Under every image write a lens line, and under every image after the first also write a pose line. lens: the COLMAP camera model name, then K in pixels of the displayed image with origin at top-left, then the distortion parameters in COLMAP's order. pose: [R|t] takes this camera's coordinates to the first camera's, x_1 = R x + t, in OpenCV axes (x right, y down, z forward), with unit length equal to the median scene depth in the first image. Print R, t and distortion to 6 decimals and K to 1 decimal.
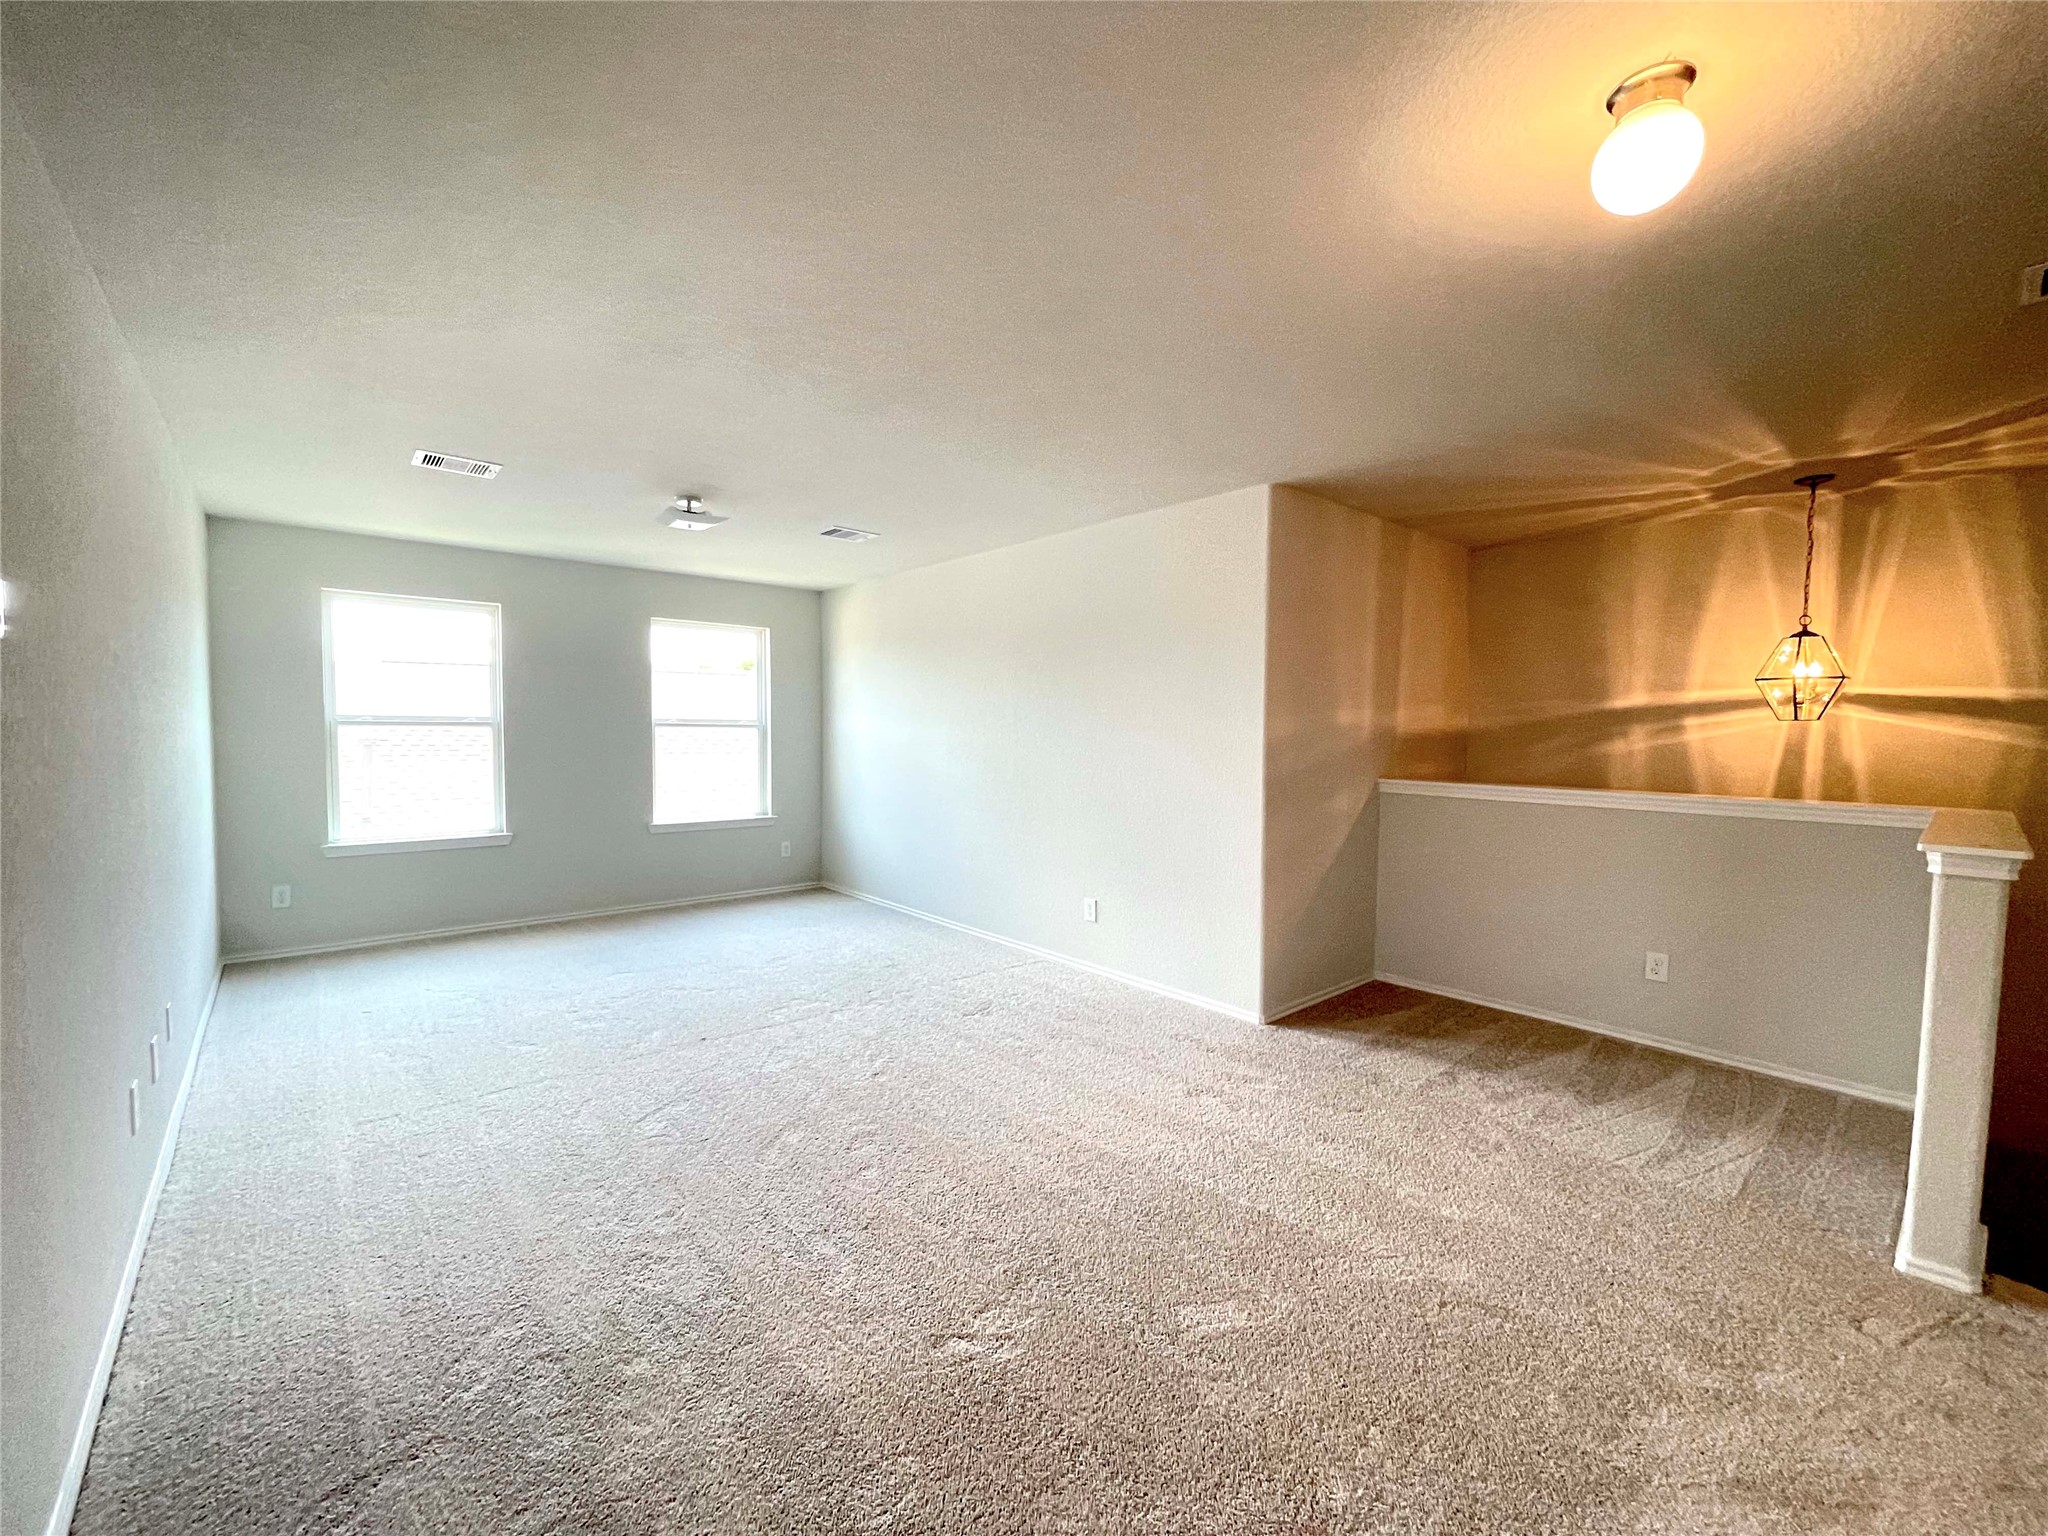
lens RADIAL K [[831.1, 0, 1018.5], [0, 831.1, 767.6], [0, 0, 1]] dist [0.002285, -0.000357]
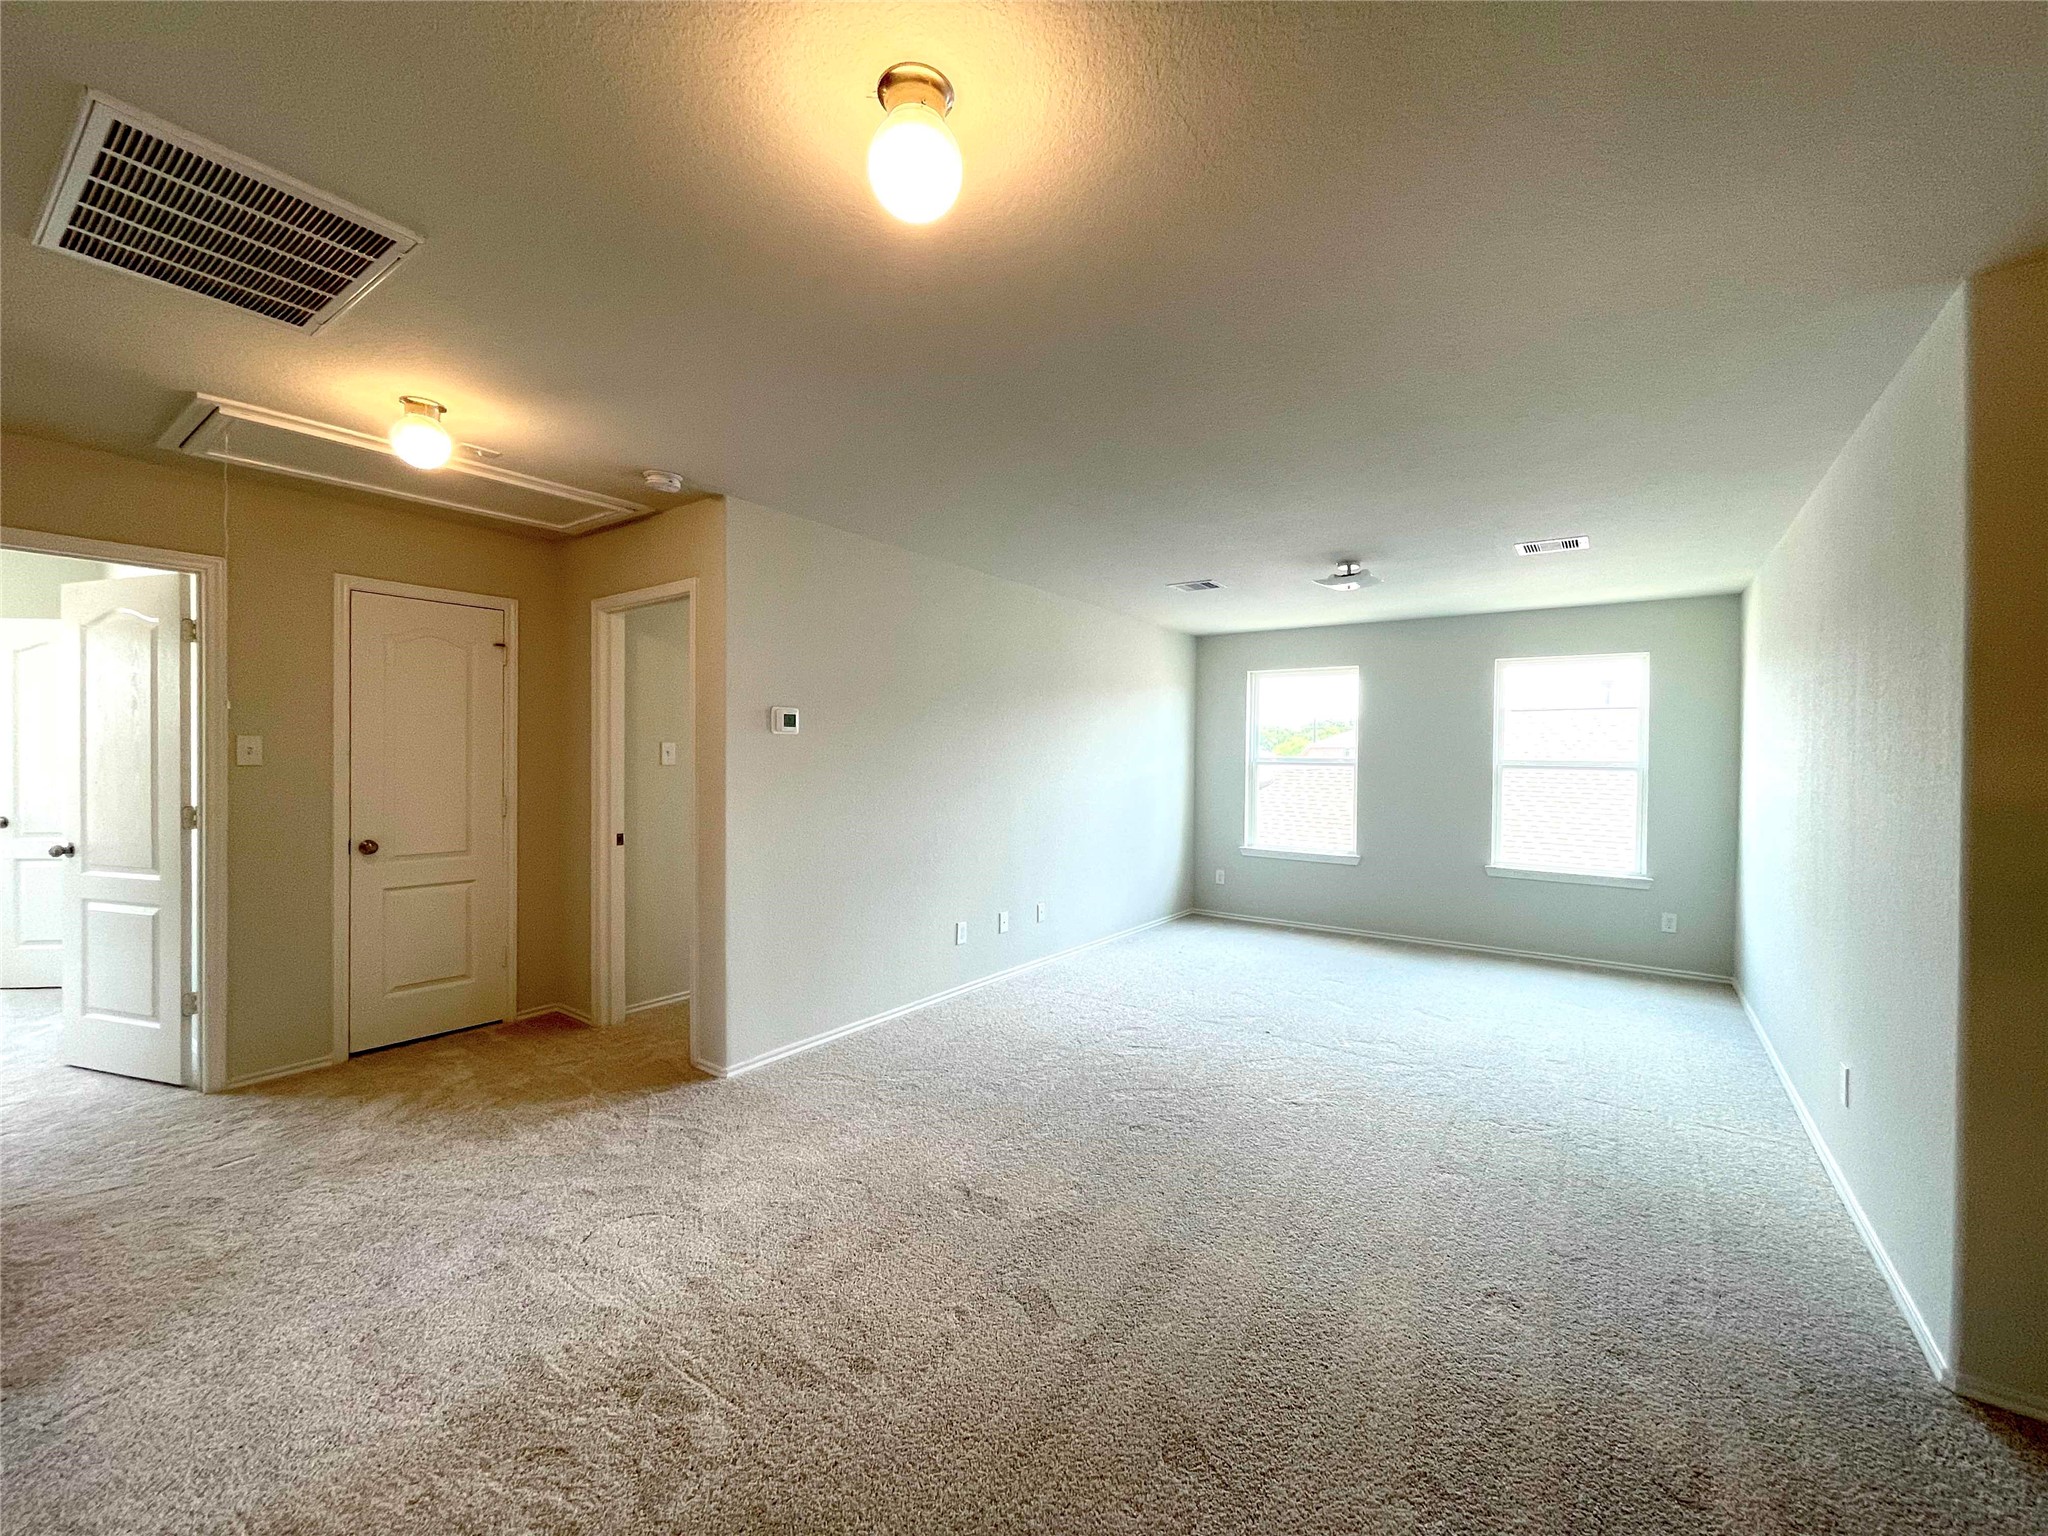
lens RADIAL K [[831.1, 0, 1018.6], [0, 831.1, 764.7], [0, 0, 1]] dist [0.002285, -0.000357]
pose [[0.236937, 0.003847, -0.971517, 0.434919], [-0.061432, 0.998050, -0.011031, -0.008844], [0.969581, 0.062296, 0.236712, 0.234546]]
